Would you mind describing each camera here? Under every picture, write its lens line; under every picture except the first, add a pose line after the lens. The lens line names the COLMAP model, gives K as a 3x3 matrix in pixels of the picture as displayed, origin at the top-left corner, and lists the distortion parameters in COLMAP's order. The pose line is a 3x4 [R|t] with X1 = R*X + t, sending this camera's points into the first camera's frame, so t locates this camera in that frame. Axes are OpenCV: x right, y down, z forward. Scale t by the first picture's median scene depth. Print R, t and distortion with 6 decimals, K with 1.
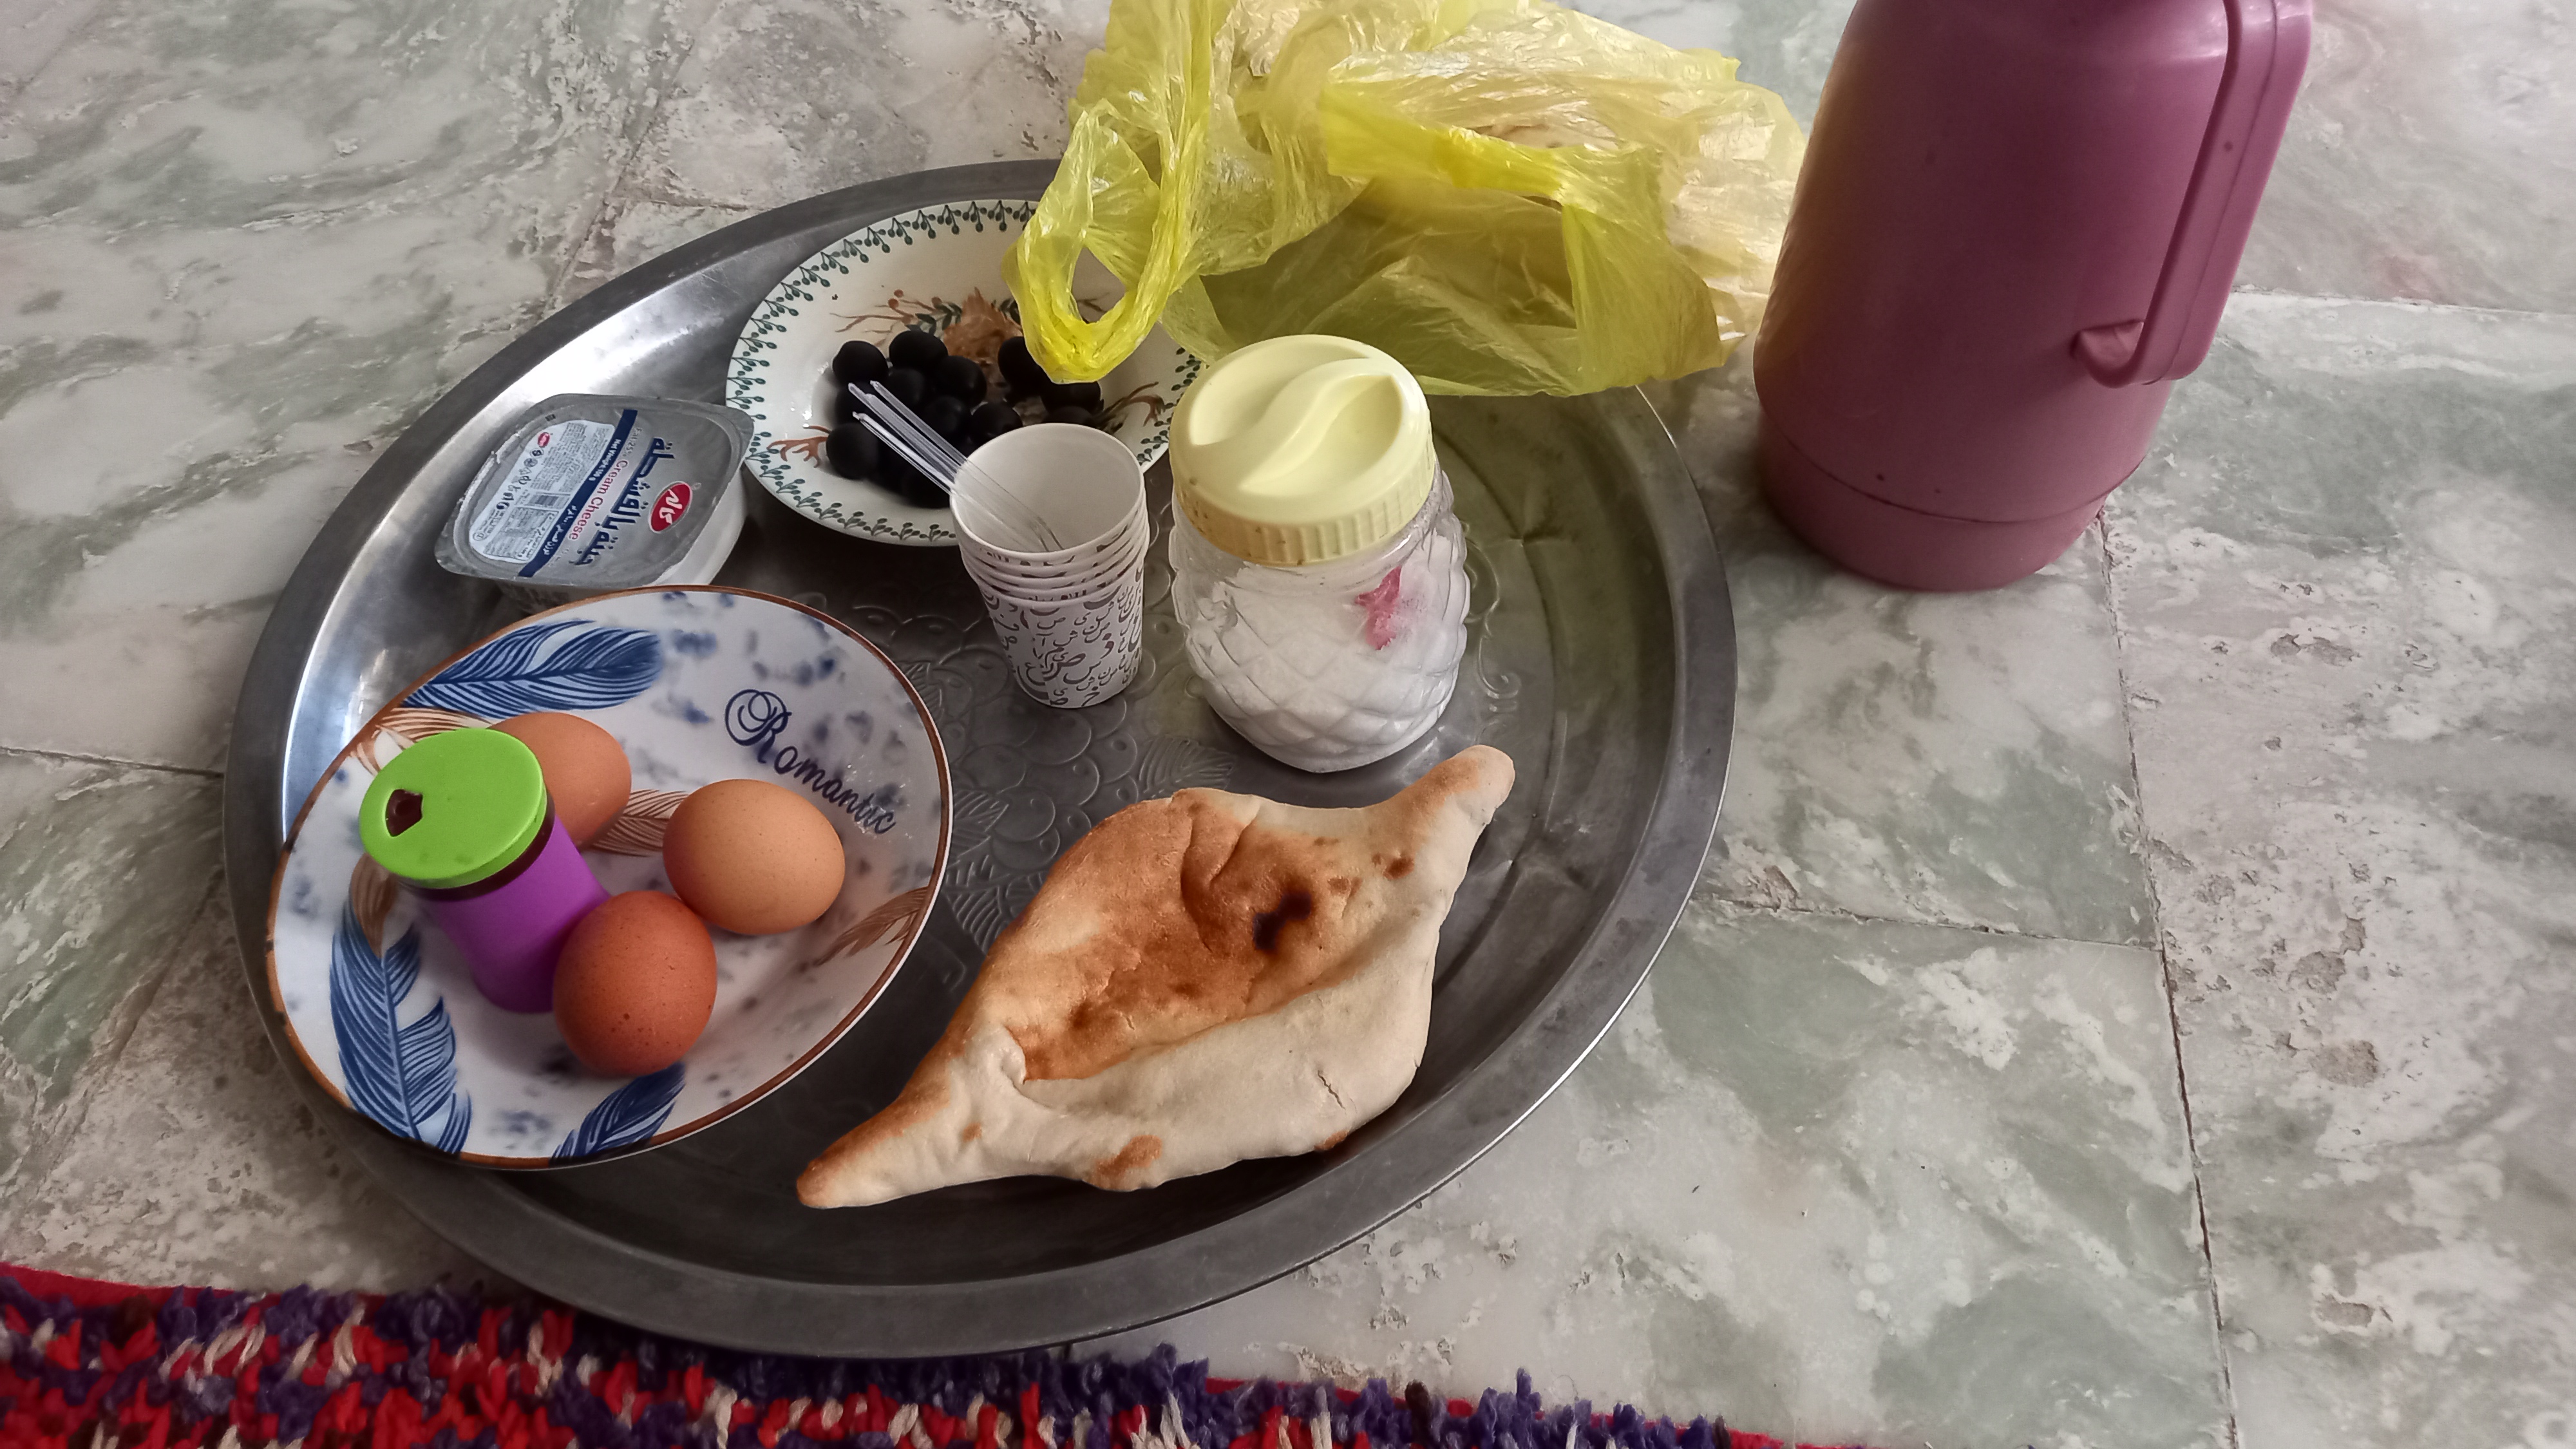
lens RADIAL K [[1859.0, 0, 1288.0], [0, 1859.0, 724.5], [0, 0, 1]] dist [-0.005472, -0.000607]
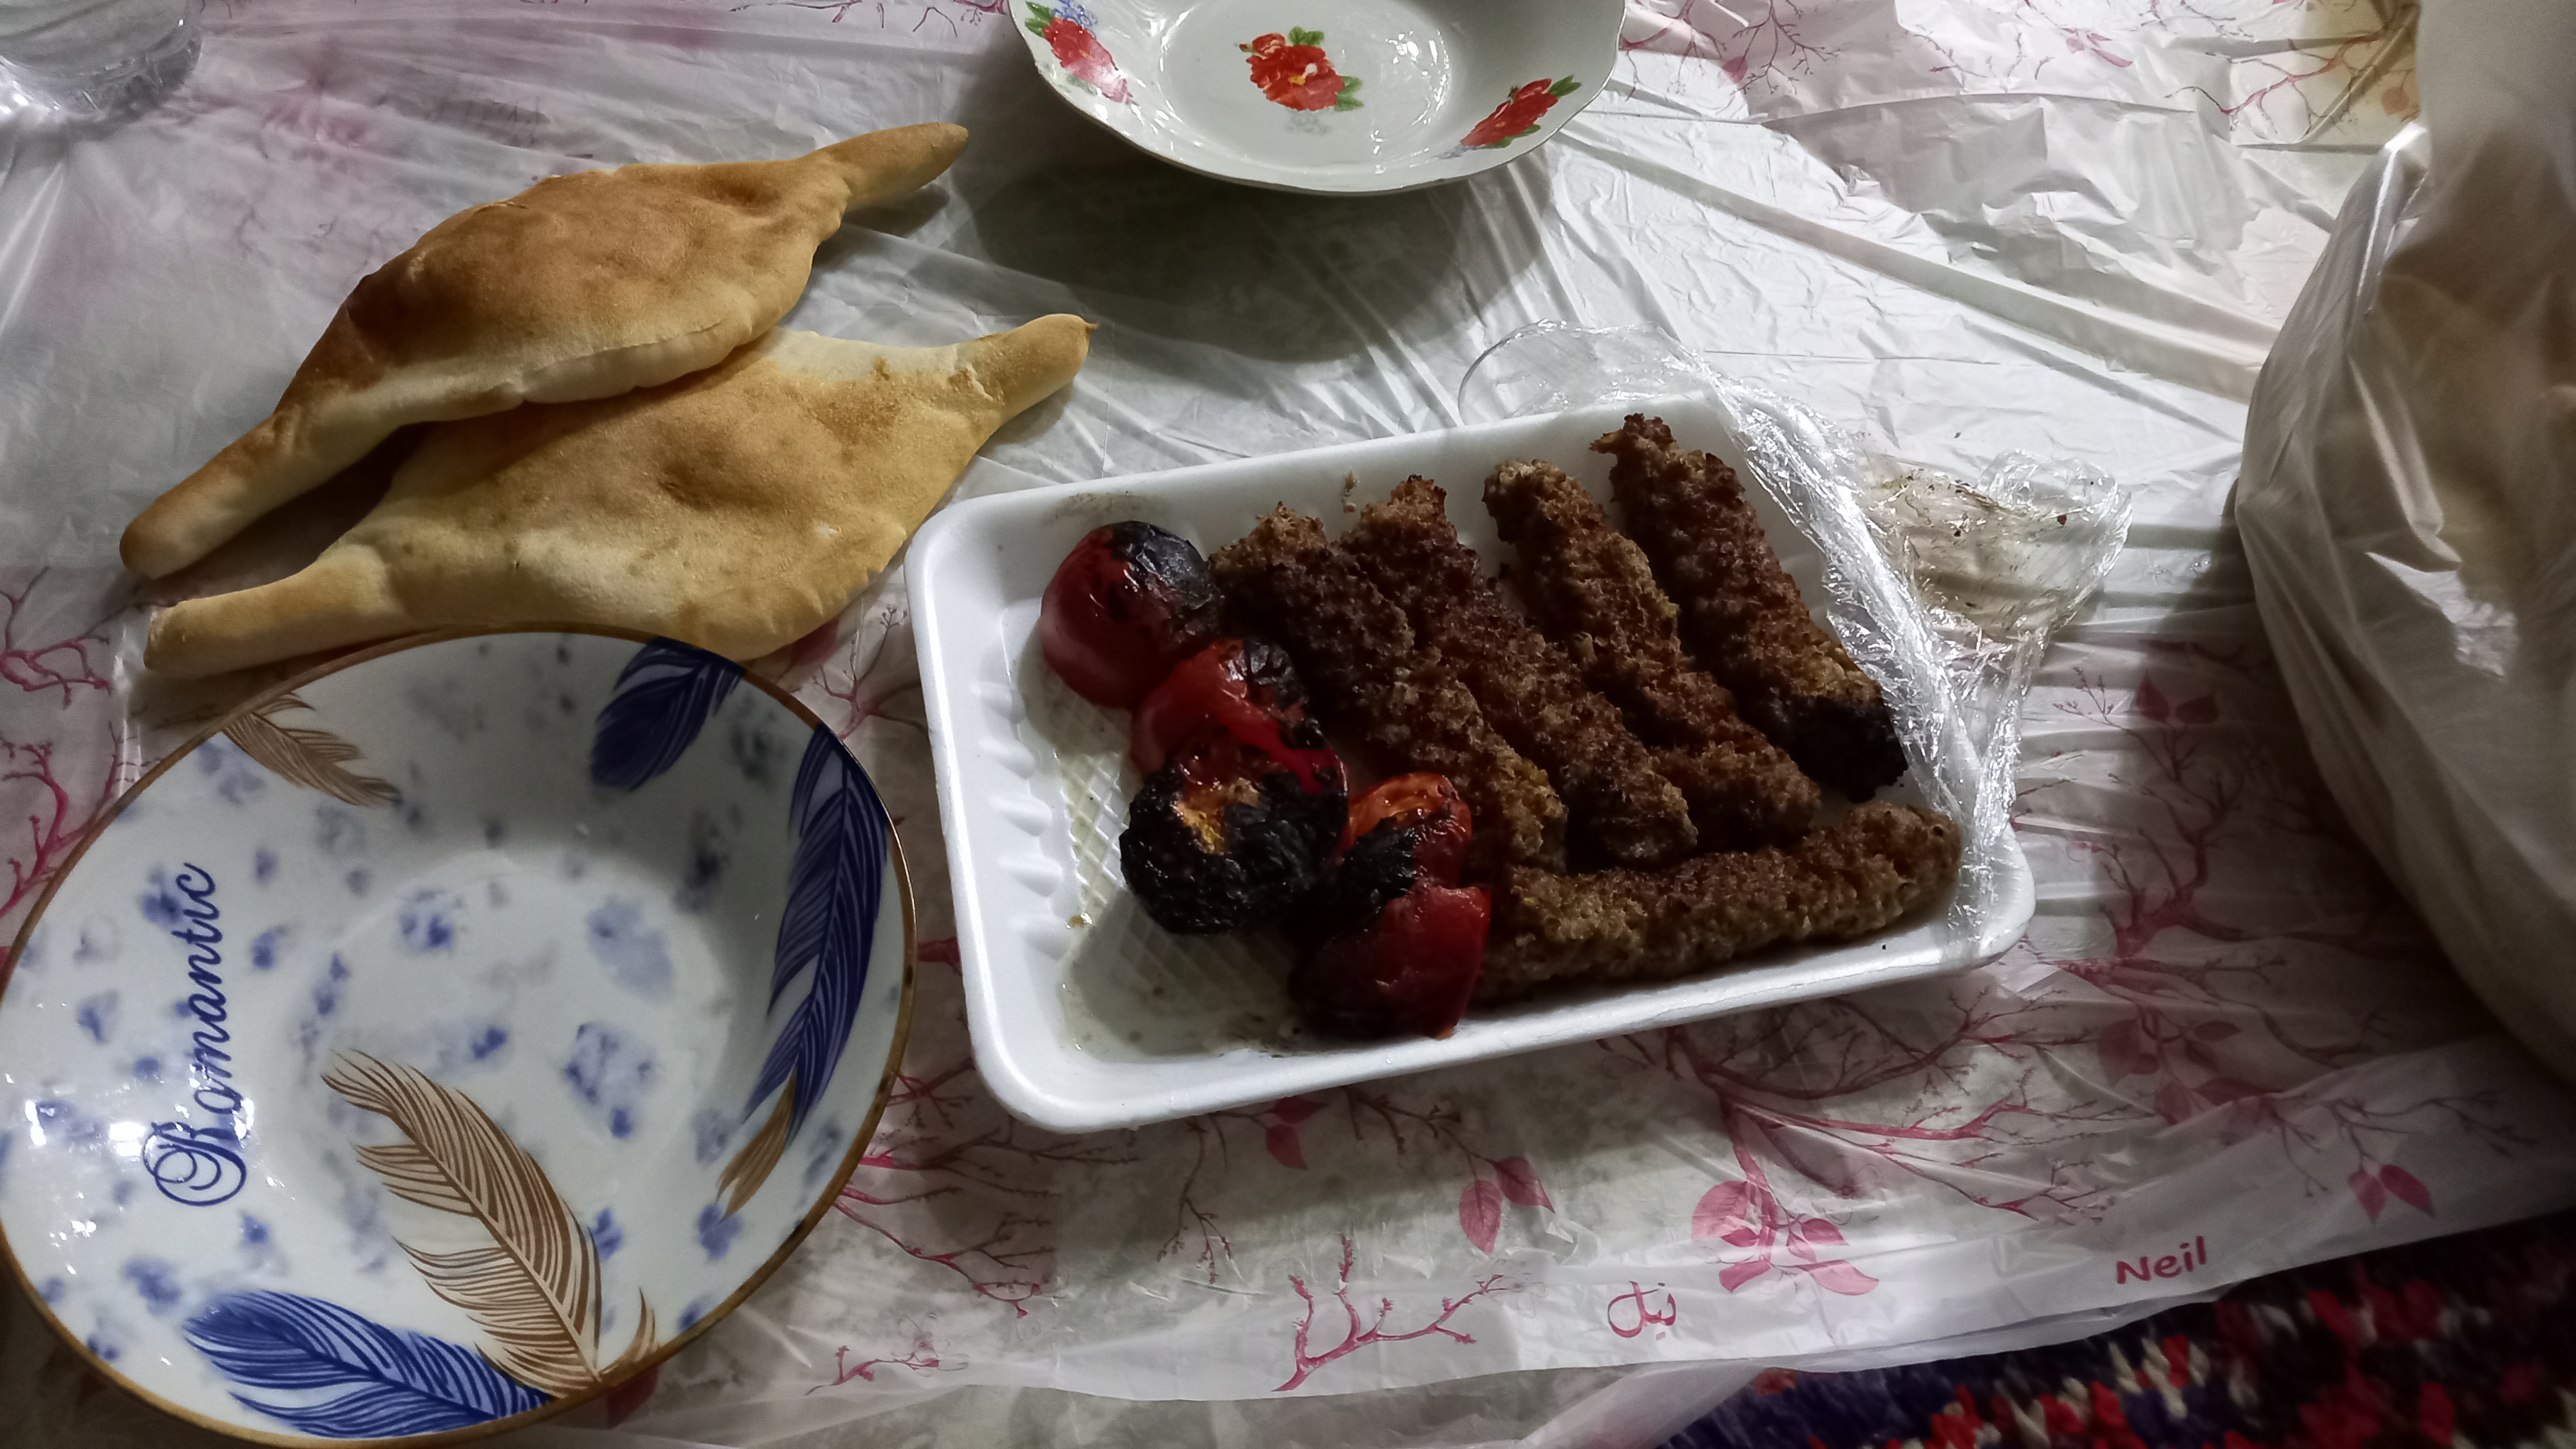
lens RADIAL K [[1859.0, 0, 1288.0], [0, 1859.0, 724.5], [0, 0, 1]] dist [-0.005472, -0.000607]
pose [[-0.840585, -0.471288, 0.267029, -0.733402], [0.415523, -0.244771, 0.876030, -0.395731], [-0.347501, 0.847334, 0.401582, 0.452157]]
